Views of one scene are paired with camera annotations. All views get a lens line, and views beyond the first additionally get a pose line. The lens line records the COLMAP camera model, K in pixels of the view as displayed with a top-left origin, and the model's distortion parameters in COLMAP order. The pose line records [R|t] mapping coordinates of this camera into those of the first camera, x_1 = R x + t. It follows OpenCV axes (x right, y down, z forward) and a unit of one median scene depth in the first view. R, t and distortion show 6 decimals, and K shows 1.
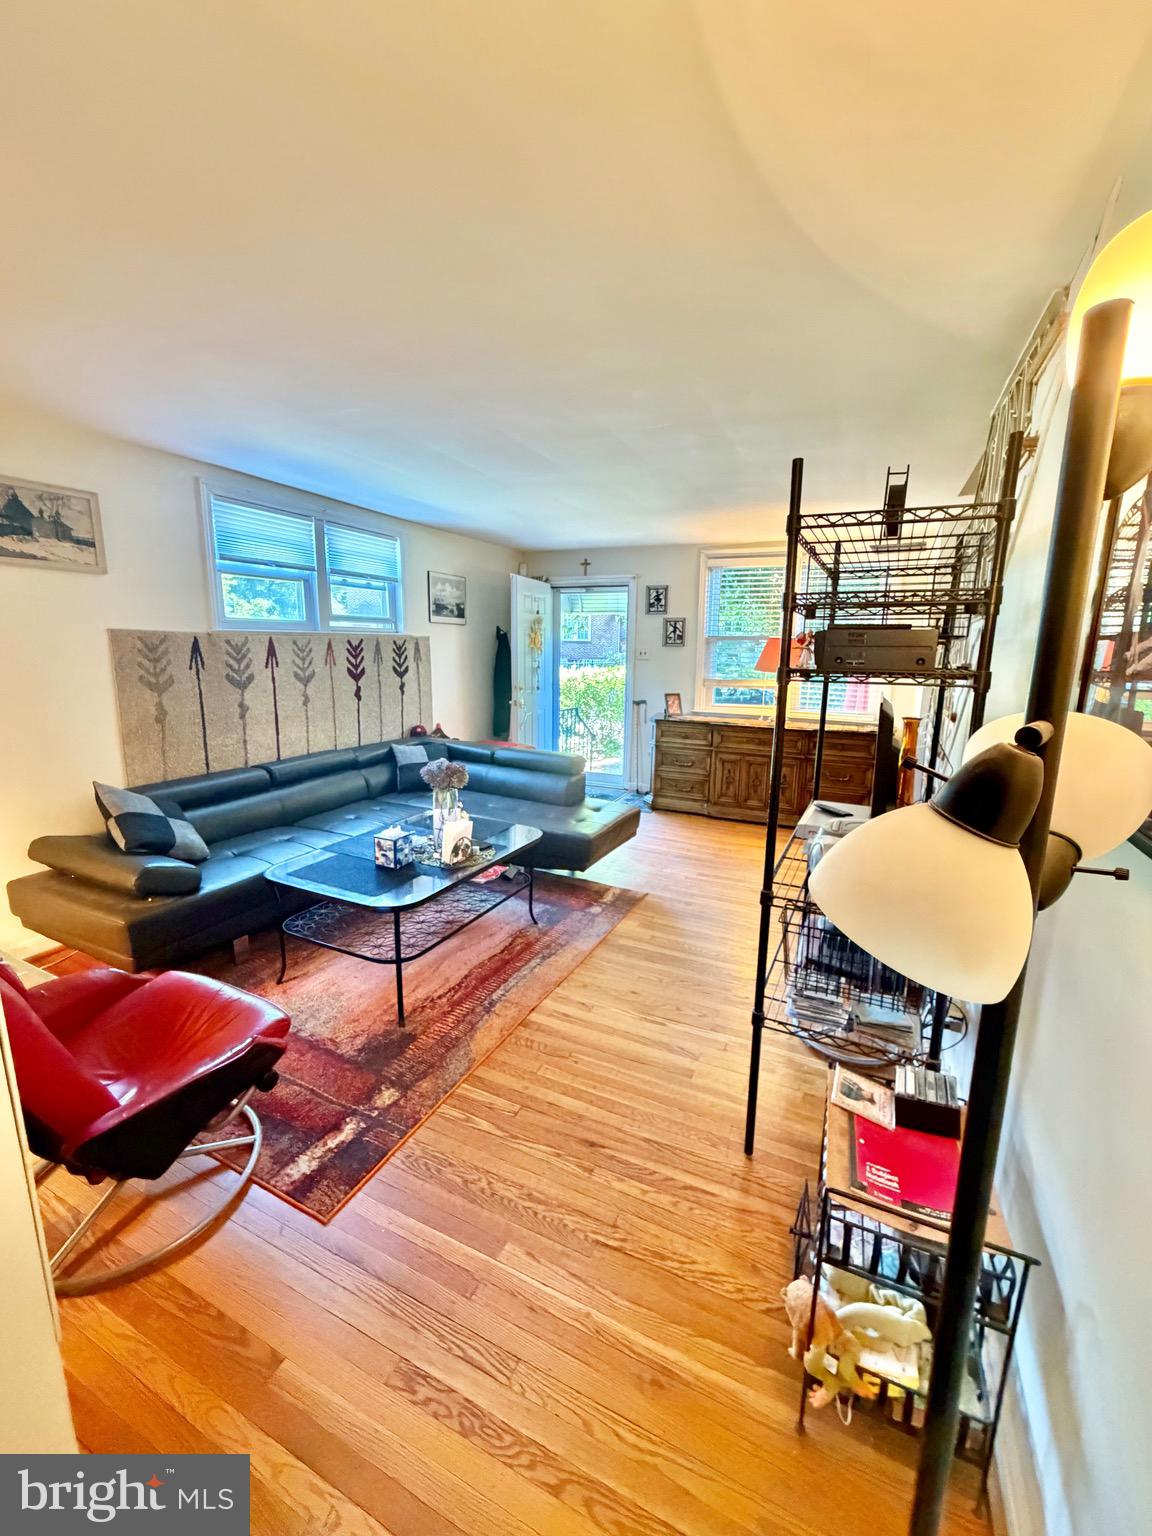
lens RADIAL K [[624.9, 0, 576.7], [0, 624.9, 764.0], [0, 0, 1]] dist [0.000667, 0.000962]
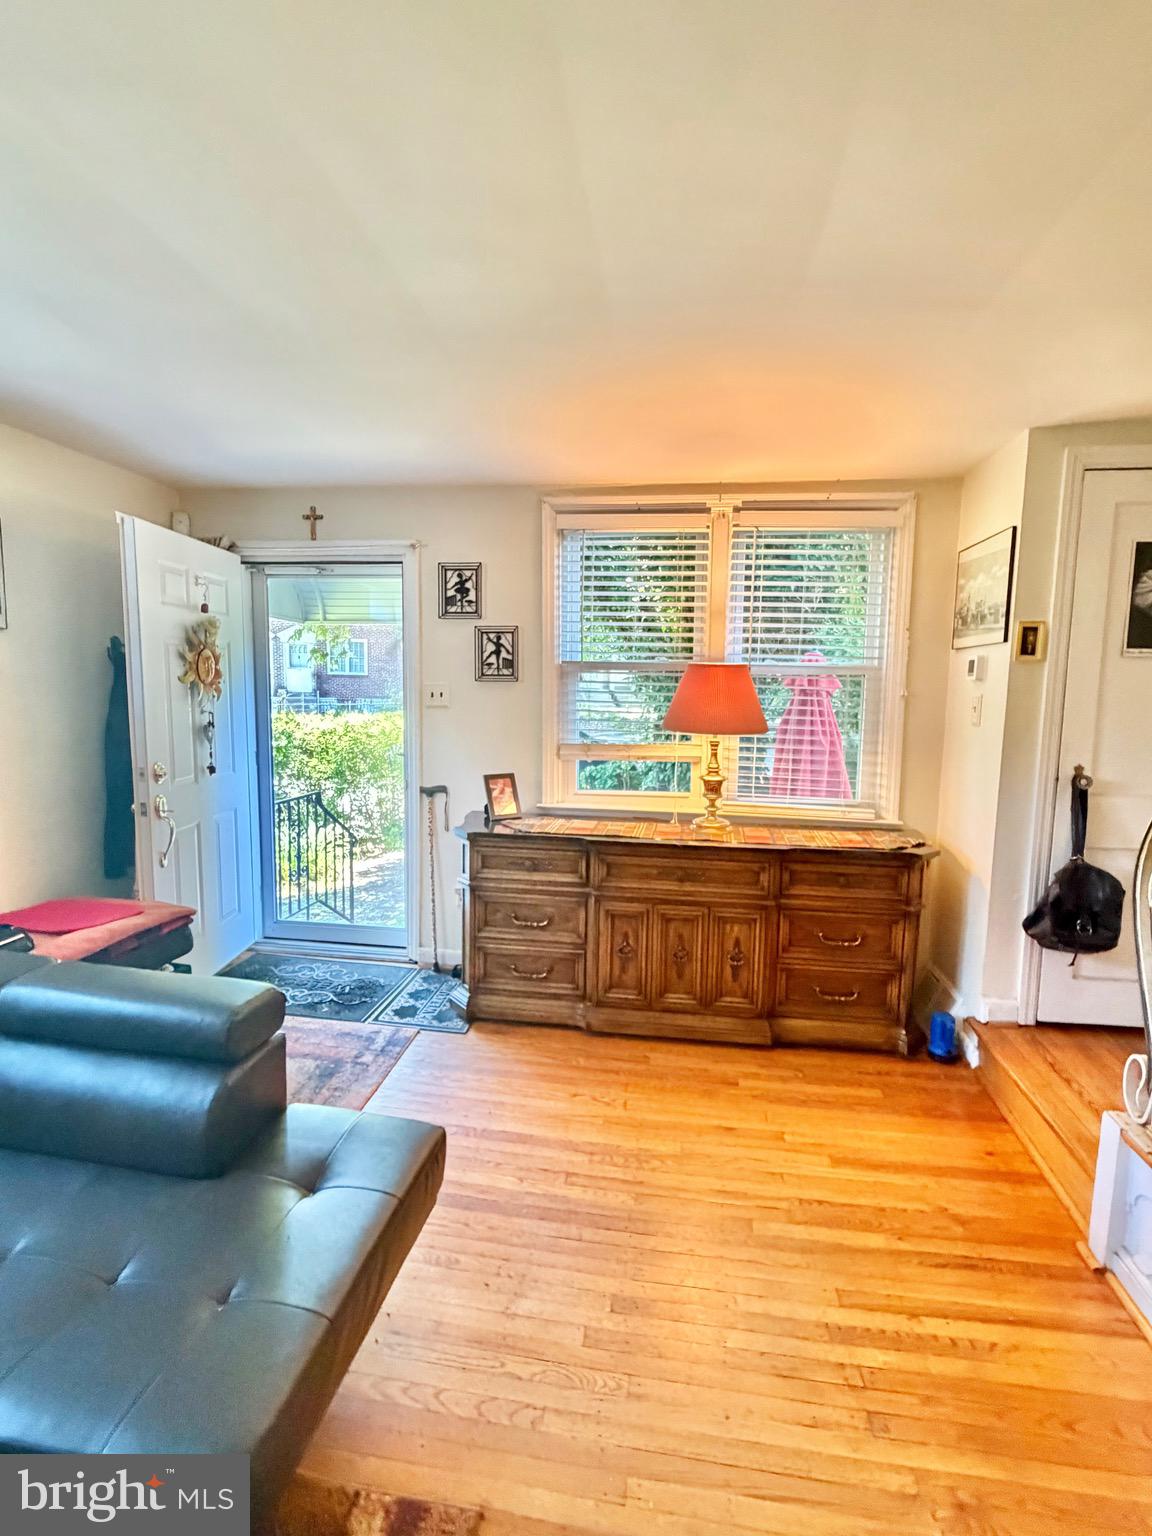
lens RADIAL K [[732.1, 0, 574.6], [0, 732.1, 769.8], [0, 0, 1]] dist [-0.011819, -0.000112]
pose [[0.959059, -0.031148, 0.281489, 0.082392], [0.050053, 0.996929, -0.060220, -0.139157], [-0.278749, 0.071843, 0.957673, 0.750451]]
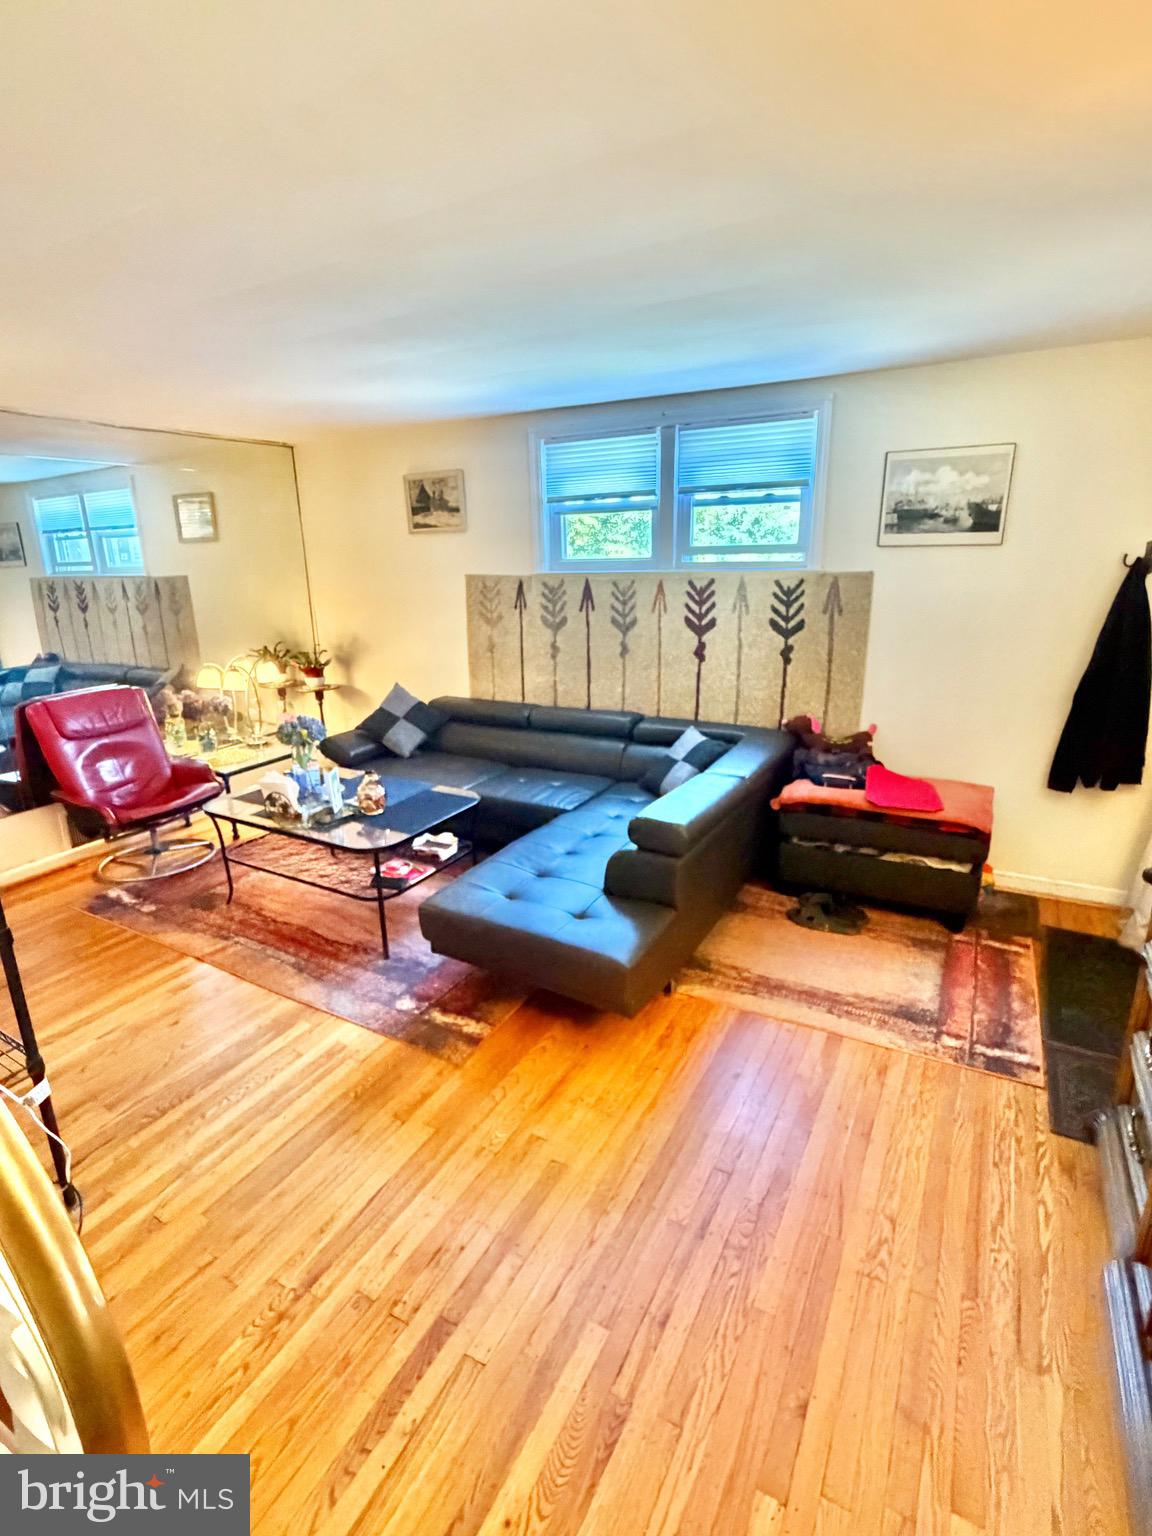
lens RADIAL K [[732.1, 0, 570.2], [0, 732.1, 768.8], [0, 0, 1]] dist [-0.011819, -0.000112]
pose [[-0.071783, 0.267553, -0.960866, 0.768620], [-0.169369, 0.946091, 0.276092, -0.275544], [0.982935, 0.182560, -0.022597, 1.252692]]
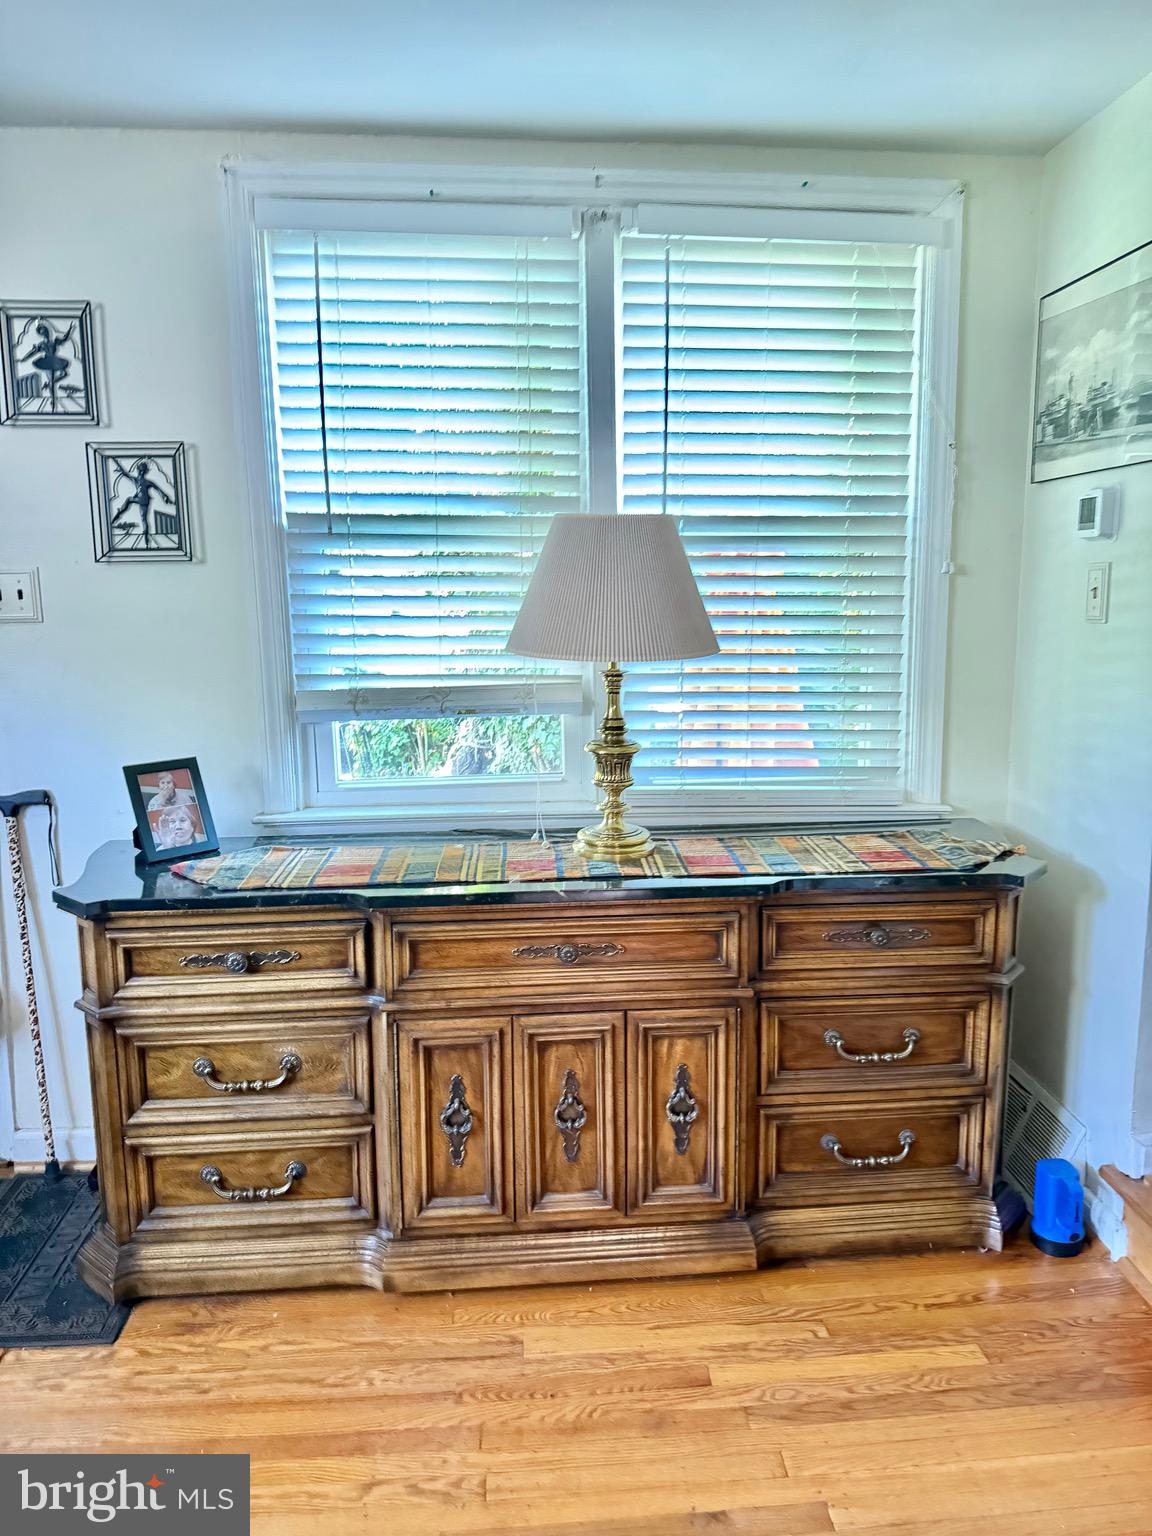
lens RADIAL K [[1092.4, 0, 585.1], [0, 1092.4, 755.0], [0, 0, 1]] dist [0.054191, -0.069485]
pose [[0.869424, -0.094593, 0.484927, 0.163015], [0.111336, 0.993766, -0.005764, -0.170318], [-0.481358, 0.059001, 0.874536, 1.005486]]
